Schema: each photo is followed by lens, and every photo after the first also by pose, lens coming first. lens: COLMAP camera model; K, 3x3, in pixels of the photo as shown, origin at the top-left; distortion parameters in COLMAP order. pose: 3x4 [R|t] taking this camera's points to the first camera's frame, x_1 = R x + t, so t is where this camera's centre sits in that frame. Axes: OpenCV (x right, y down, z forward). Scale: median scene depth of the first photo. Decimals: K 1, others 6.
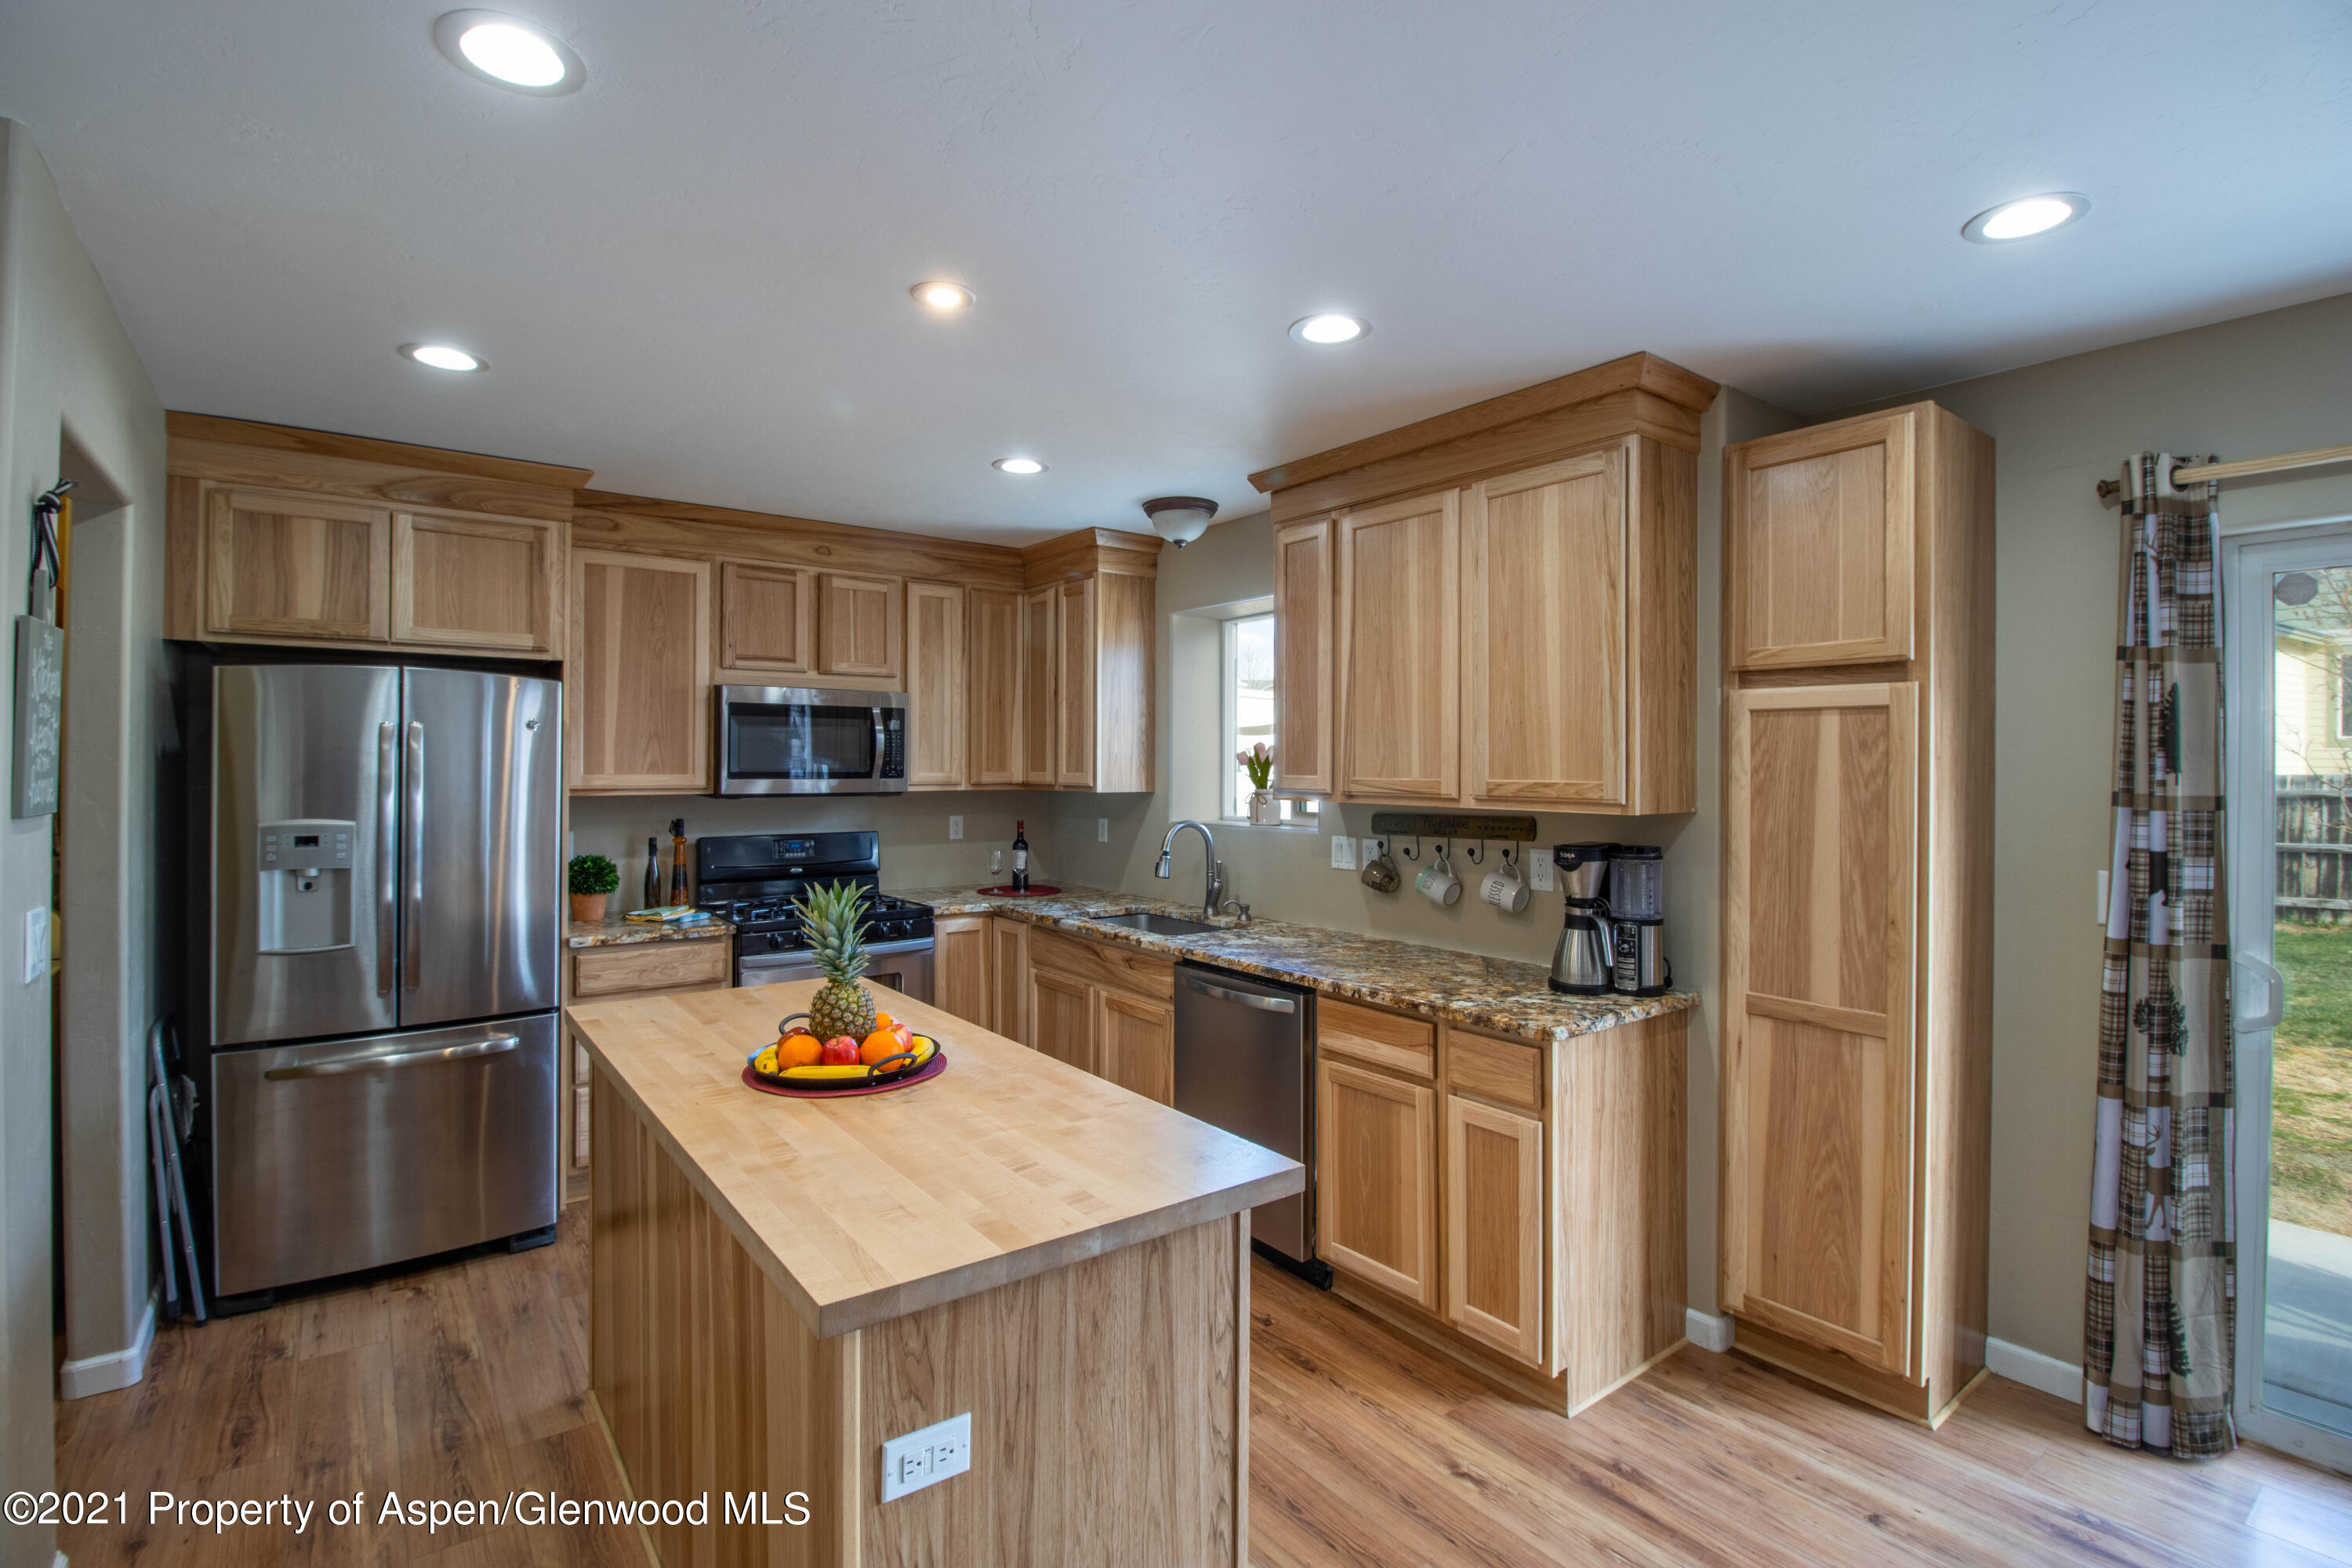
lens RADIAL K [[1108.5, 0, 1176.0], [0, 1108.5, 784.0], [0, 0, 1]] dist [0.000206, -0.009367]
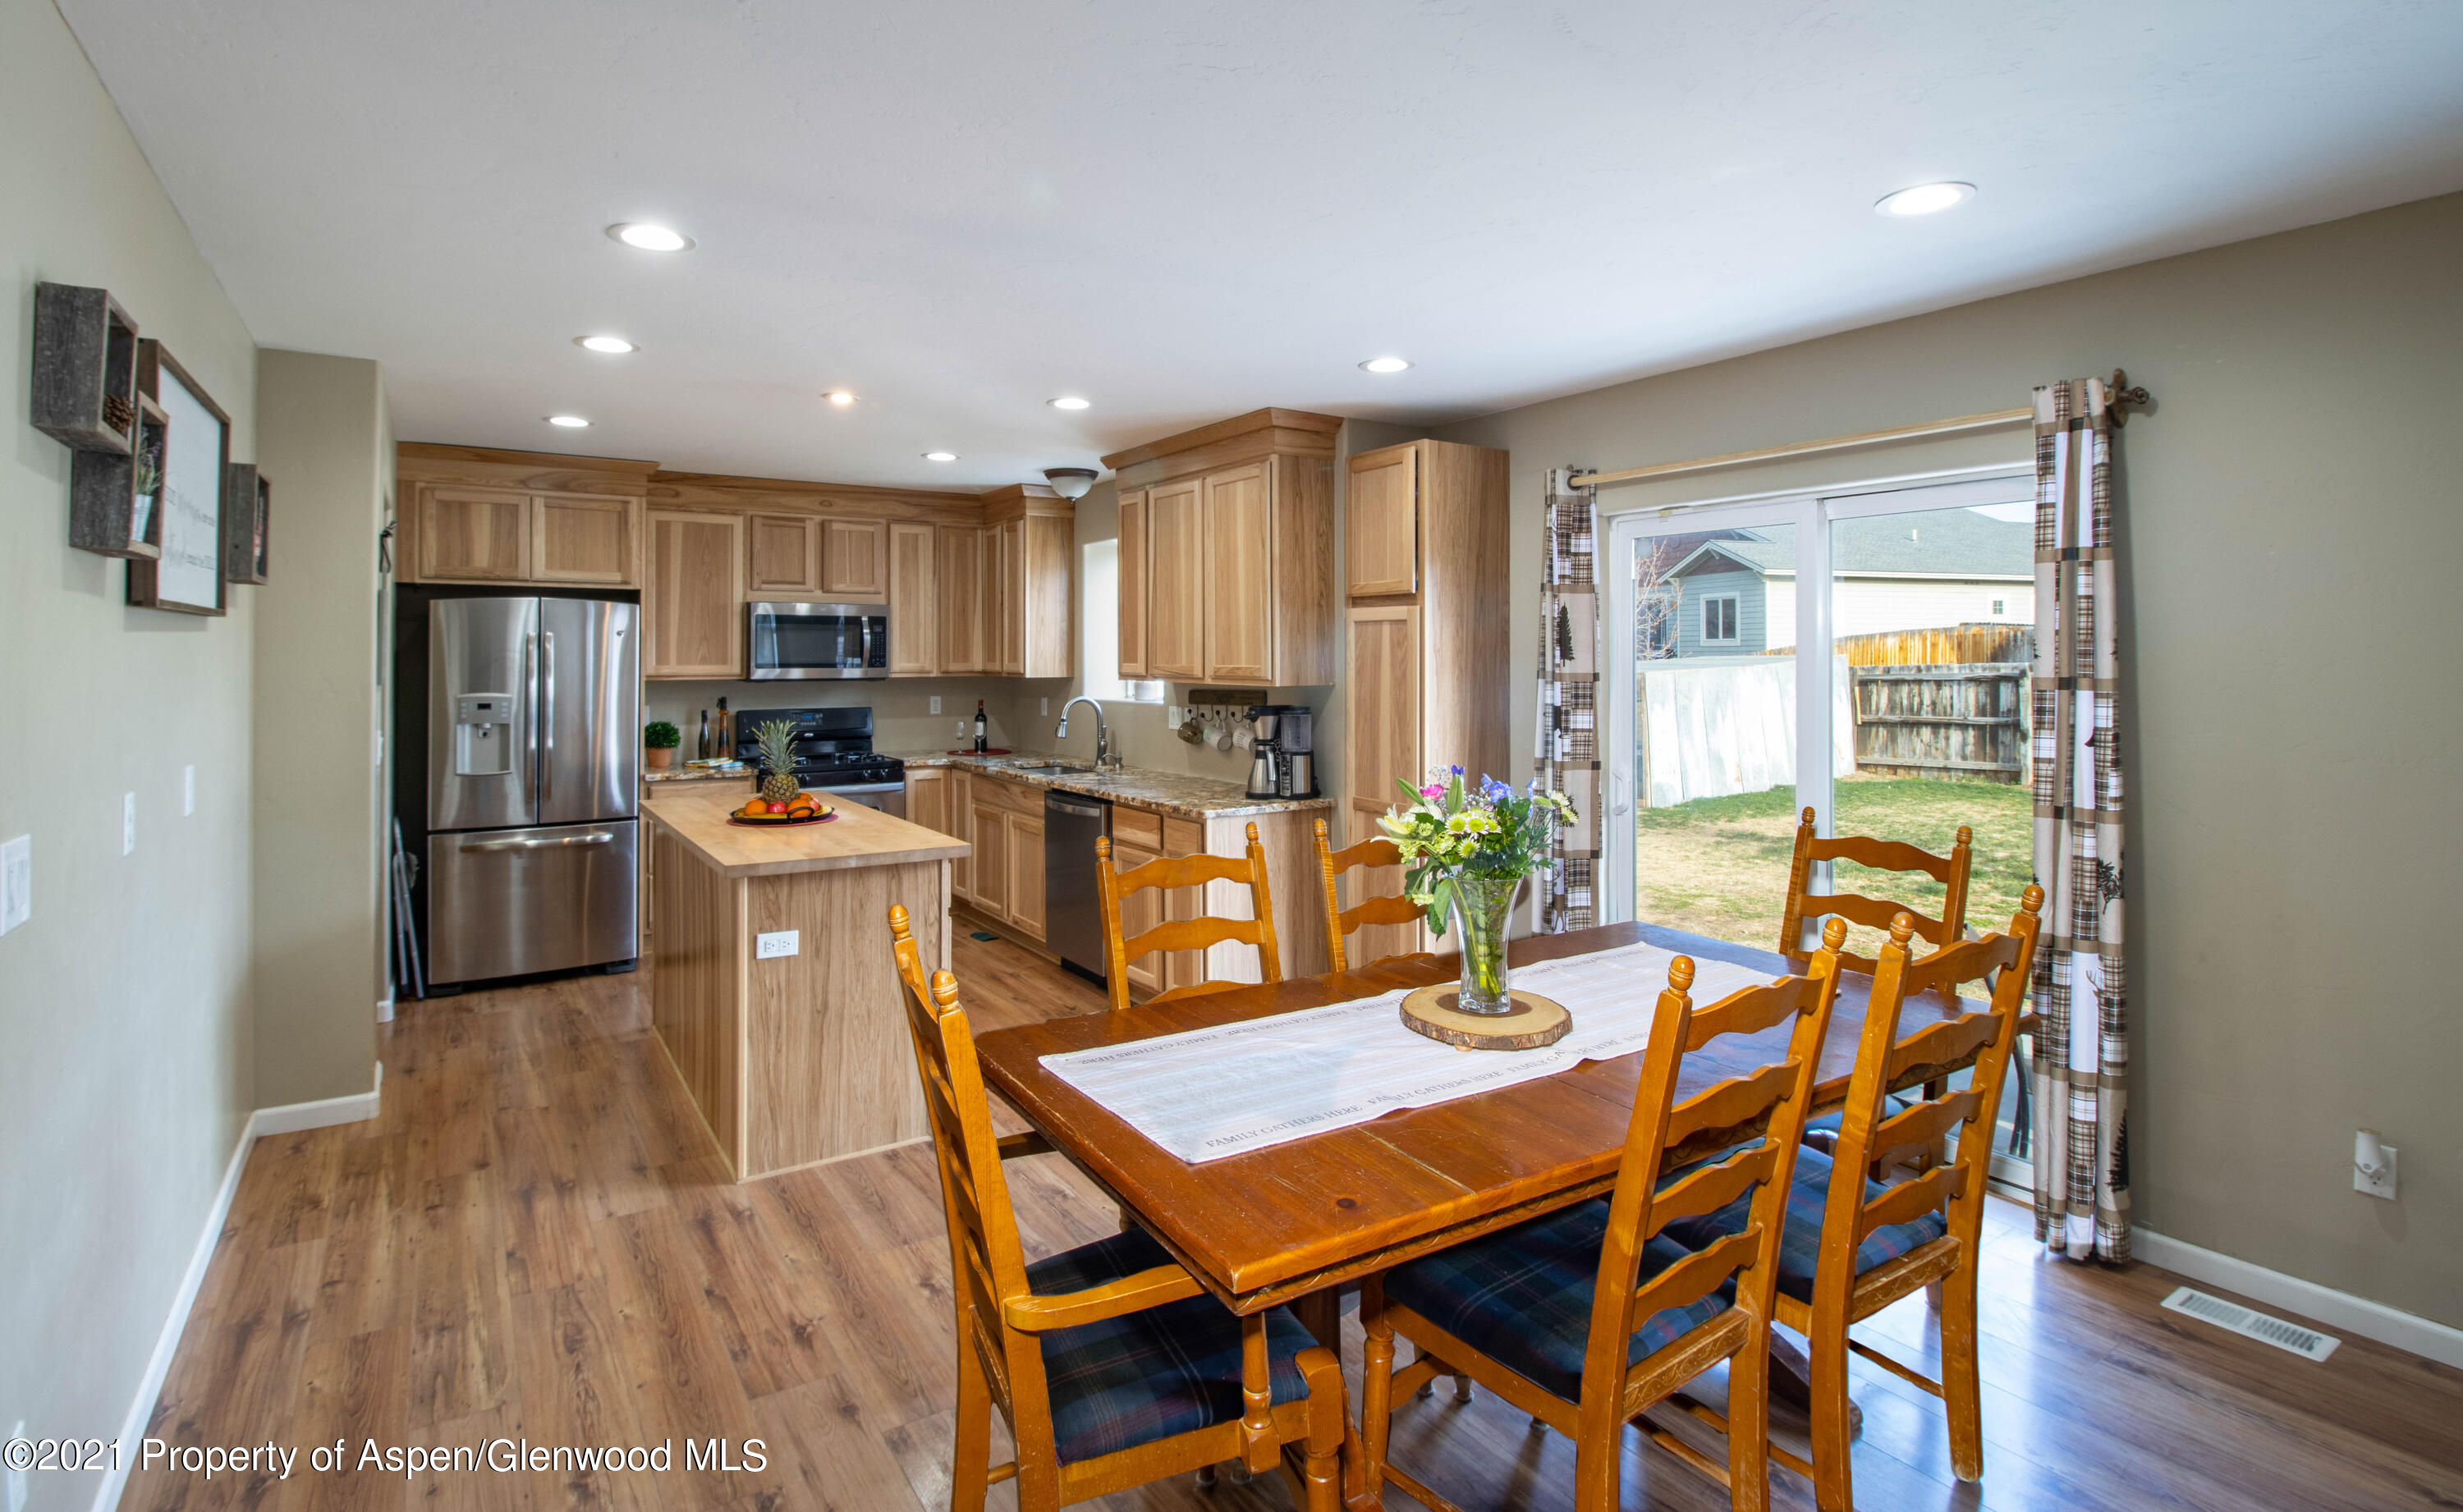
lens RADIAL K [[1184.4, 0, 1239.1], [0, 1184.4, 669.5], [0, 0, 1]] dist [0.000233, -0.000027]
pose [[0.998848, -0.004523, -0.047768, 0.348951], [0.004225, 0.999971, -0.006339, 0.011181], [0.047795, 0.006130, 0.998838, -0.591159]]
